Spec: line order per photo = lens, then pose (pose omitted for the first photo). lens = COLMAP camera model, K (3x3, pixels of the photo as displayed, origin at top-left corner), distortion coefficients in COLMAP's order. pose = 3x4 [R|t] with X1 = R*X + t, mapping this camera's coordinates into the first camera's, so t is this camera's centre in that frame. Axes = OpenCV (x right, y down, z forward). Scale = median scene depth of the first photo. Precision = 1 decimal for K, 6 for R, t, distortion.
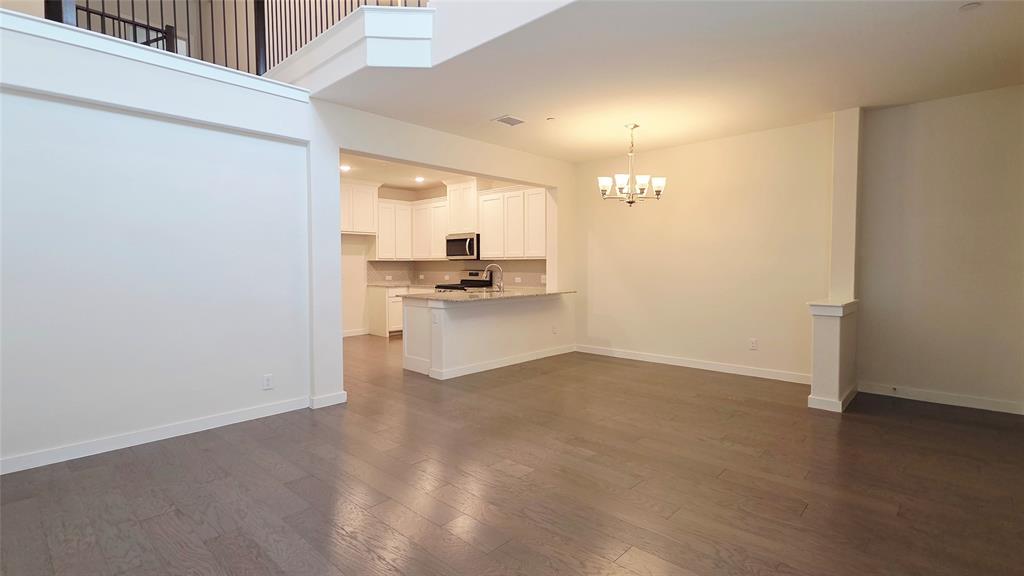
lens RADIAL K [[475.3, 0, 513.1], [0, 475.3, 286.1], [0, 0, 1]] dist [0.002814, 0.000324]
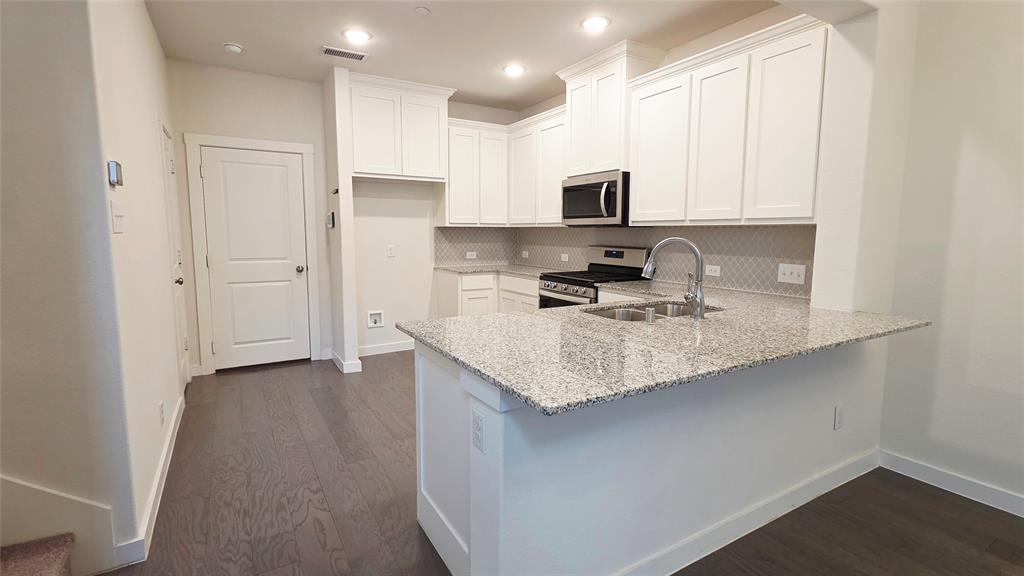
lens RADIAL K [[475.3, 0, 514.1], [0, 475.3, 282.2], [0, 0, 1]] dist [0.002814, 0.000324]
pose [[0.960523, 0.036644, -0.275775, -0.042548], [-0.019988, 0.997815, 0.062970, -0.024276], [0.277480, -0.054972, 0.959157, 0.464102]]
